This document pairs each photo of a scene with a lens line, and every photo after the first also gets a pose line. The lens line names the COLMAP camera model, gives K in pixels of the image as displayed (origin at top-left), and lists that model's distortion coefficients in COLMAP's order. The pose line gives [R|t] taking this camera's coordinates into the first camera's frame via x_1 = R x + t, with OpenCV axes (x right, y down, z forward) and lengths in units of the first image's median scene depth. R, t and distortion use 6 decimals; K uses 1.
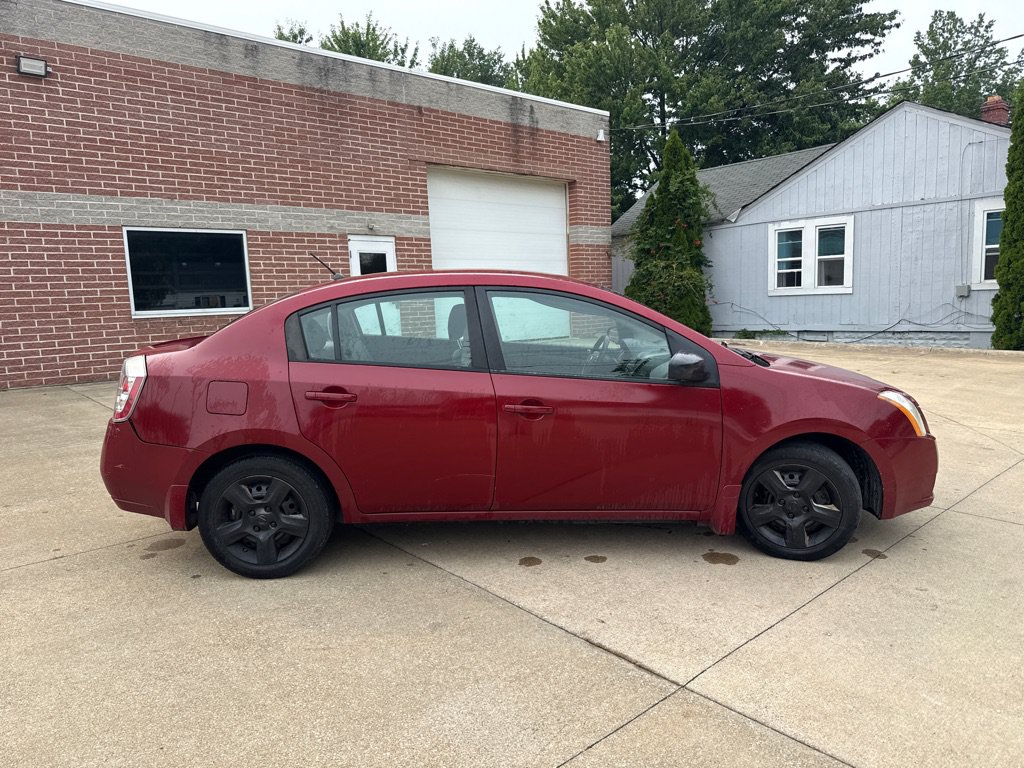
lens RADIAL K [[724.6, 0, 526.3], [0, 724.6, 396.2], [0, 0, 1]] dist [0.014065, -0.027389]
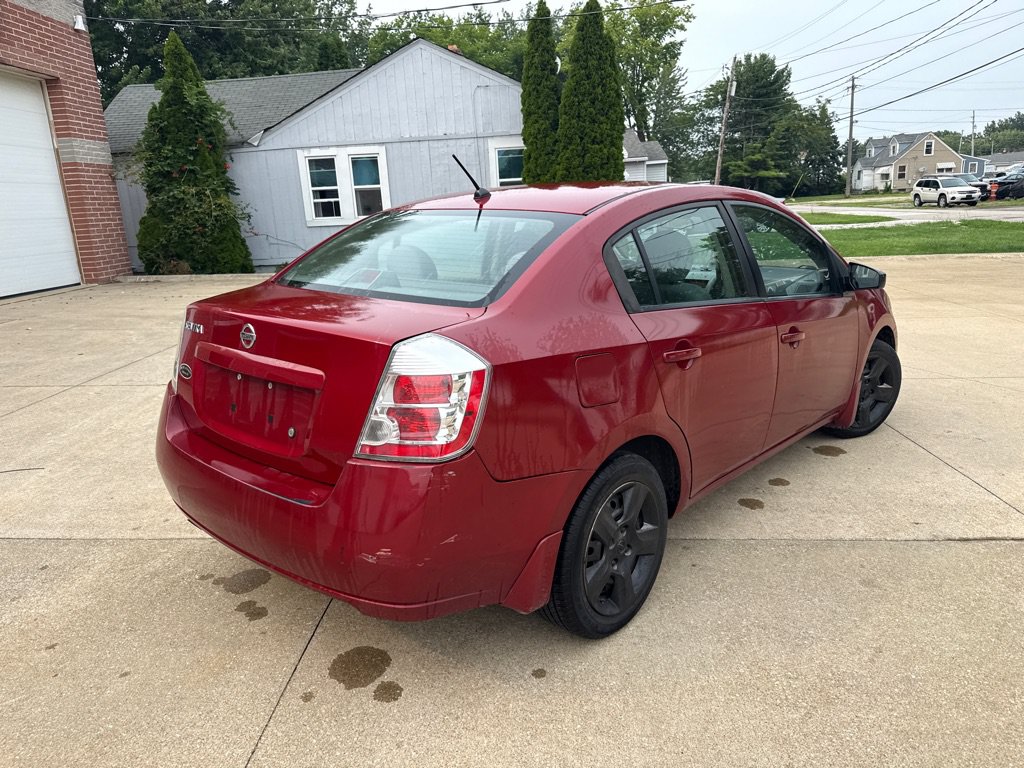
lens RADIAL K [[724.6, 0, 518.6], [0, 724.6, 382.2], [0, 0, 1]] dist [0.014065, -0.027389]
pose [[0.695332, -0.169983, 0.698298, -0.217006], [0.119853, 0.985447, 0.120538, -0.019305], [-0.708625, -0.000121, 0.705585, 0.143727]]
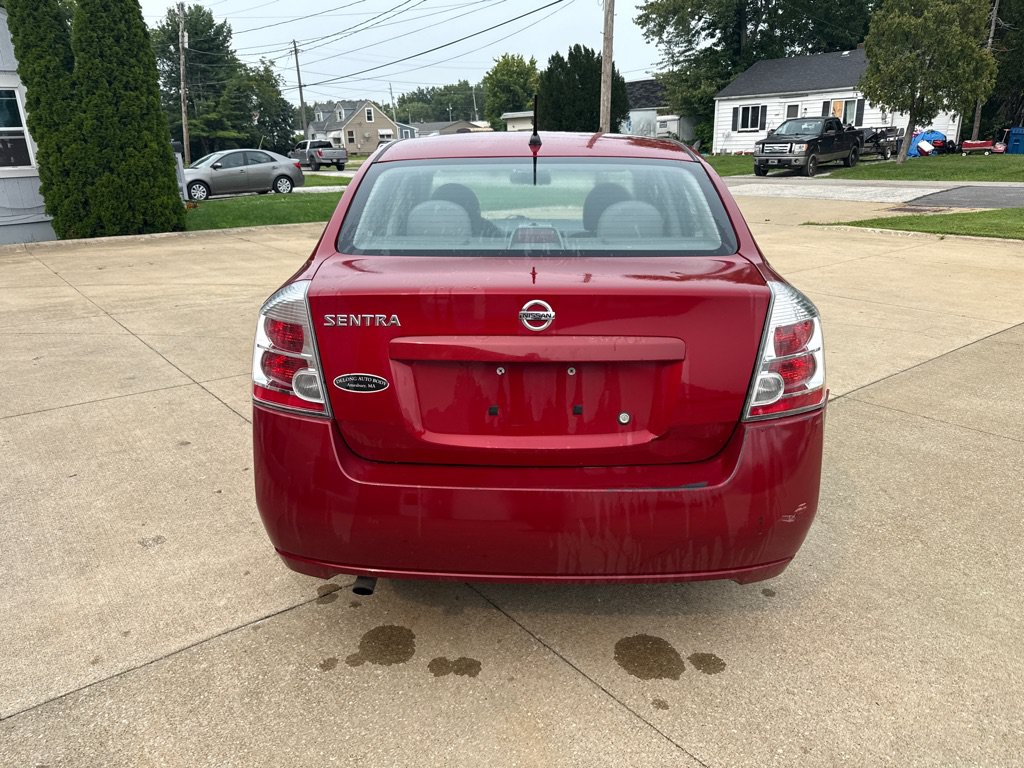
lens RADIAL K [[724.6, 0, 512.7], [0, 724.6, 386.7], [0, 0, 1]] dist [0.014065, -0.027389]
pose [[0.064933, -0.285534, 0.956166, -0.267800], [0.161139, 0.948613, 0.272336, -0.039538], [-0.984793, 0.136393, 0.107607, 0.286086]]
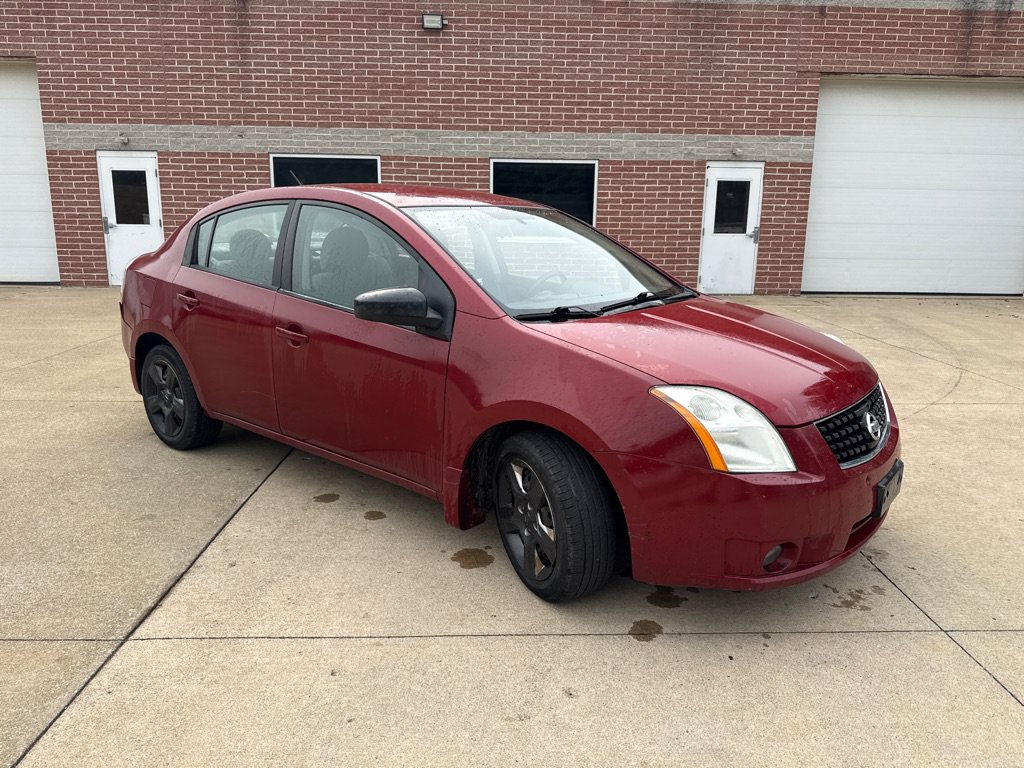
lens RADIAL K [[724.6, 0, 513.1], [0, 724.6, 393.4], [0, 0, 1]] dist [0.014065, -0.027389]
pose [[0.750509, 0.180858, -0.635630, 0.201727], [-0.128065, 0.983393, 0.128598, -0.015969], [0.648332, -0.015112, 0.761207, 0.113300]]
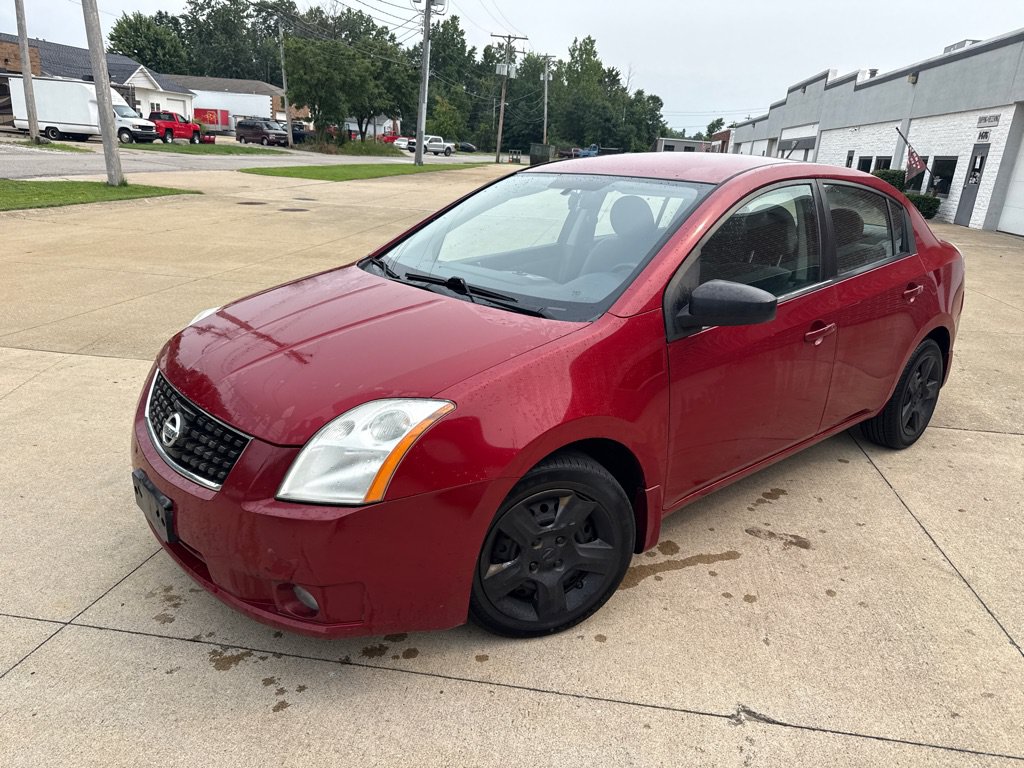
lens RADIAL K [[724.6, 0, 519.3], [0, 724.6, 391.4], [0, 0, 1]] dist [0.014065, -0.027389]
pose [[-0.781450, 0.177523, -0.598182, 0.188202], [-0.127424, 0.893068, 0.431500, -0.079126], [0.610819, 0.413419, -0.675267, 0.456332]]
